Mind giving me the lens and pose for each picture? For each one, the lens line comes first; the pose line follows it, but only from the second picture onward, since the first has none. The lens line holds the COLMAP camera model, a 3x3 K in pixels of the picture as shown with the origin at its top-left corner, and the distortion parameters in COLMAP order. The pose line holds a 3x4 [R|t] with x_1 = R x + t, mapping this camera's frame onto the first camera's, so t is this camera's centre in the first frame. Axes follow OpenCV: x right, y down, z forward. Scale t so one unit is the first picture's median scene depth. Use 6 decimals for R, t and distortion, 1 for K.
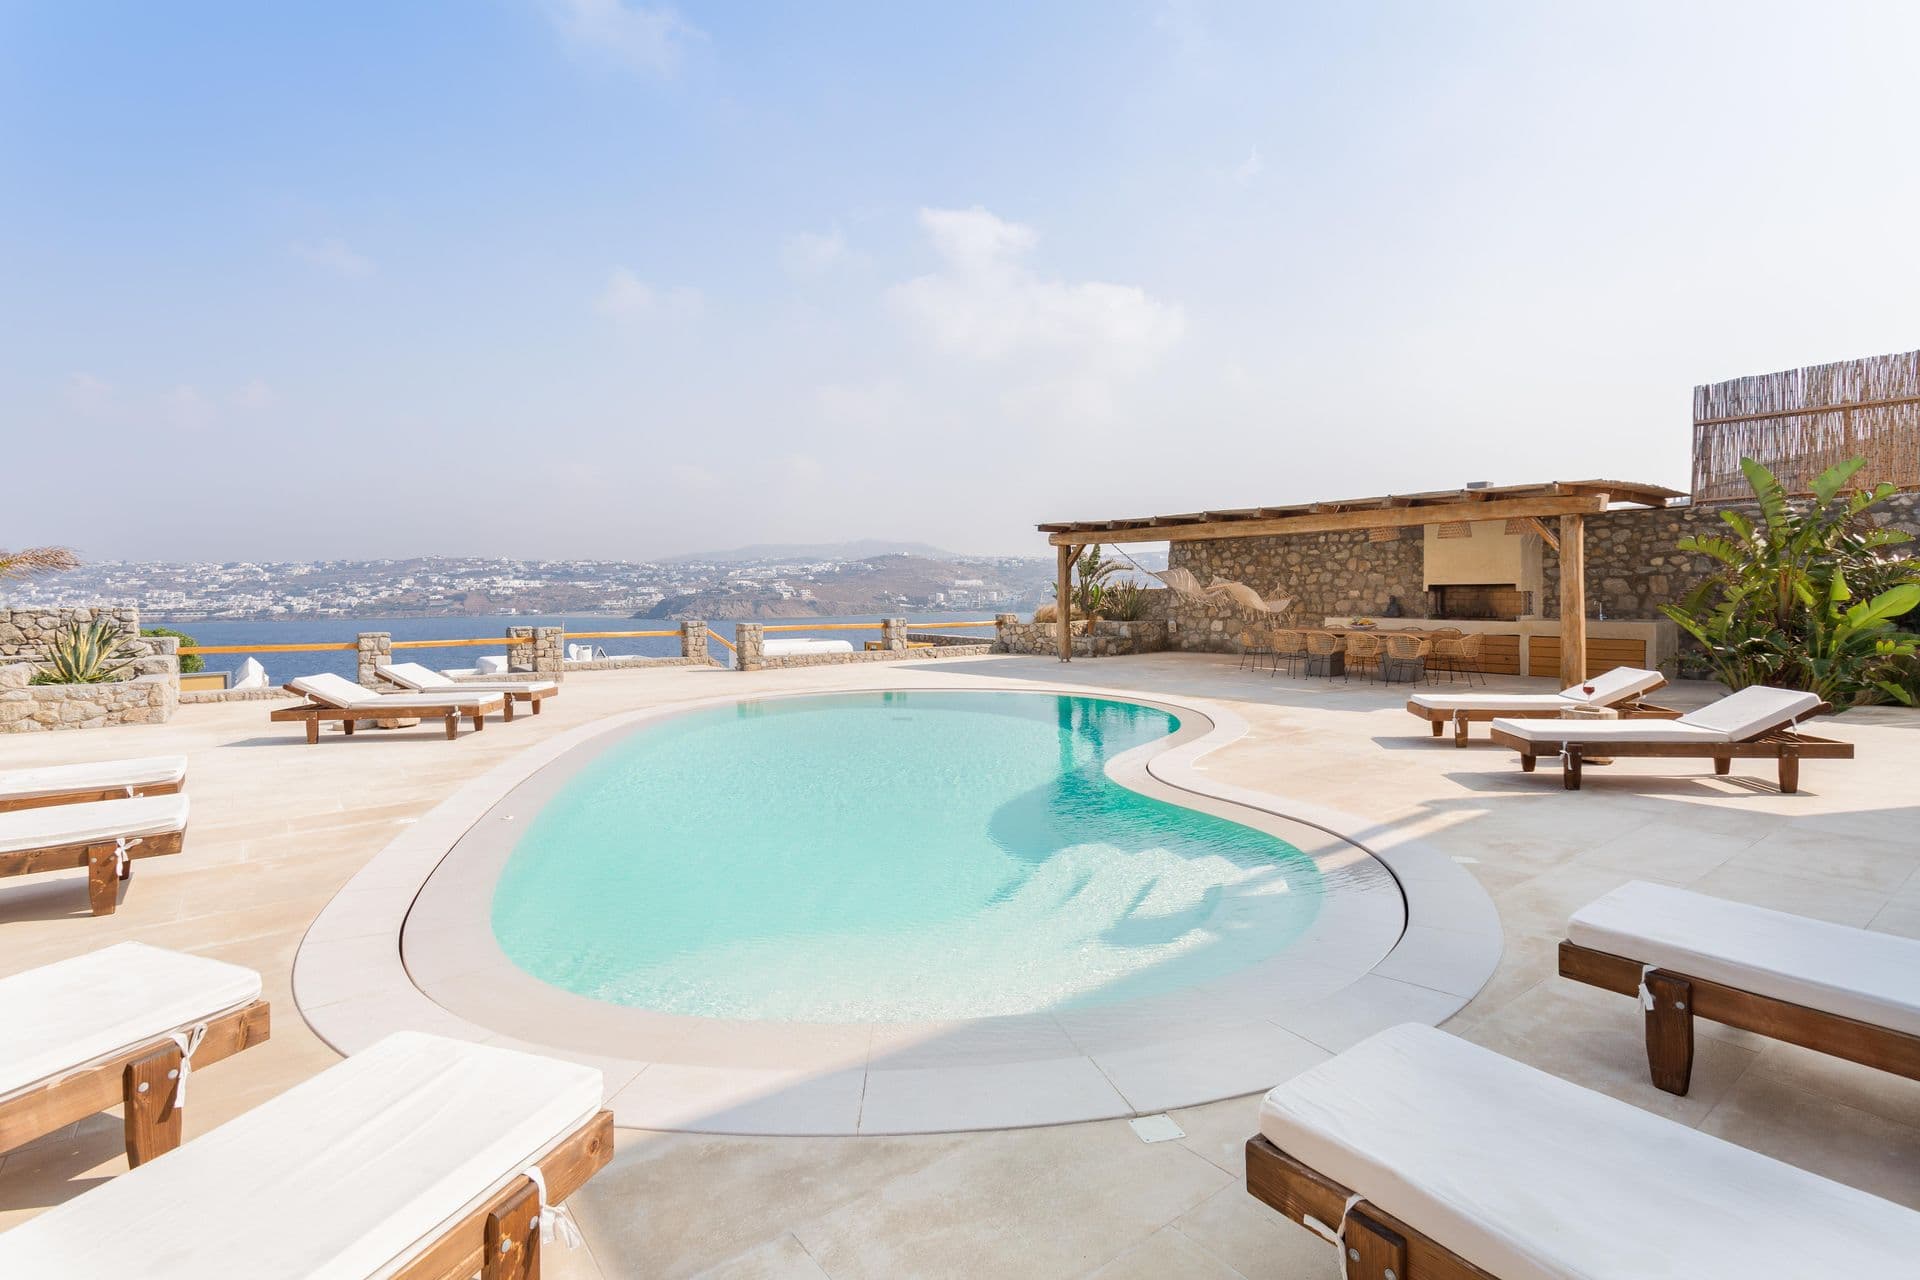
lens RADIAL K [[1743.3, 0, 960.3], [0, 1743.3, 638.3], [0, 0, 1]] dist [0.004655, -0.002026]
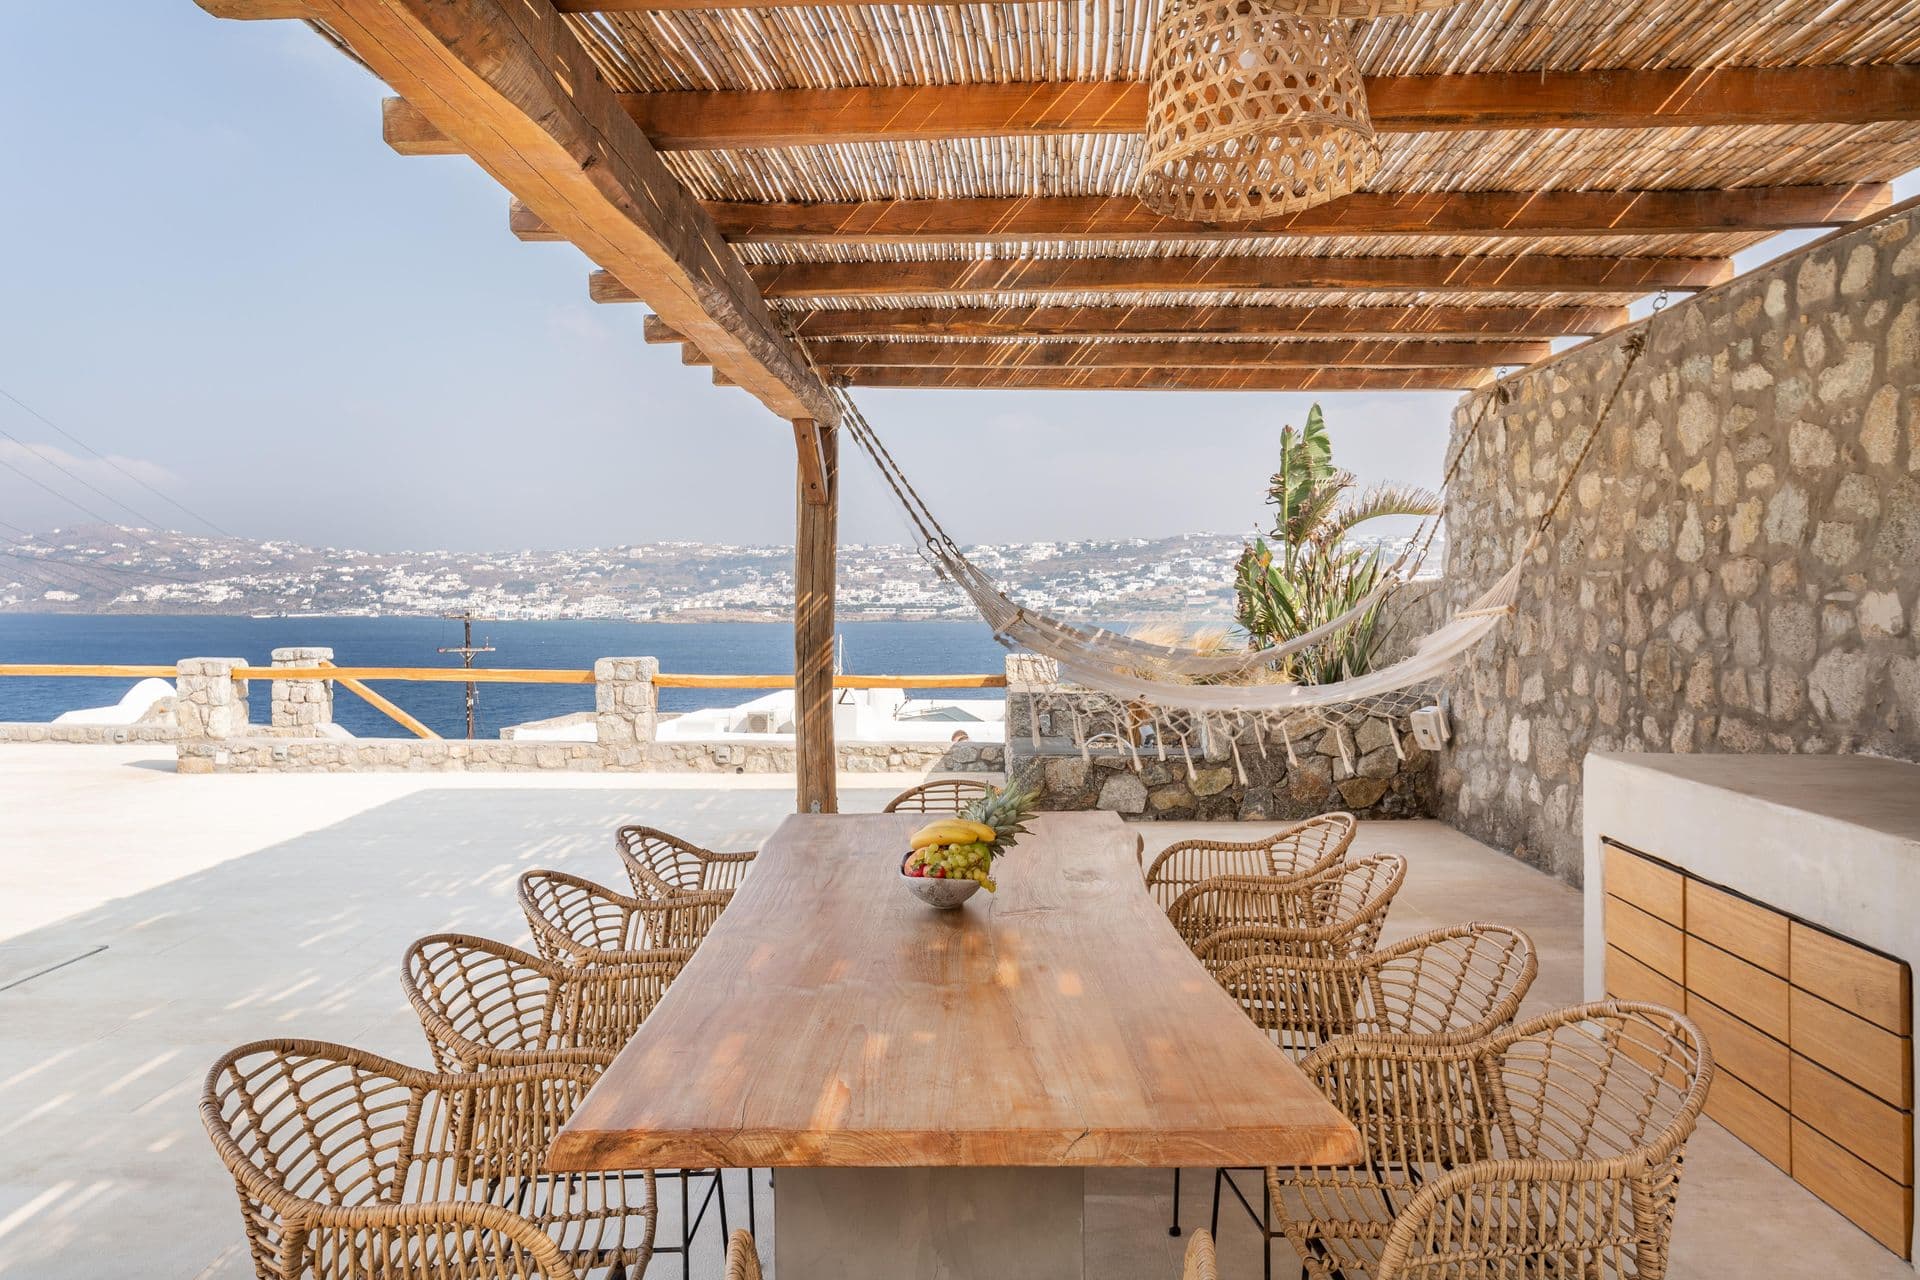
lens RADIAL K [[1743.3, 0, 960.2], [0, 1743.3, 634.1], [0, 0, 1]] dist [0.004655, -0.002026]
pose [[0.622850, 0.027861, -0.781845, 0.185954], [-0.027233, 0.999532, 0.013924, -0.014771], [0.781867, 0.012619, 0.623317, 0.521886]]
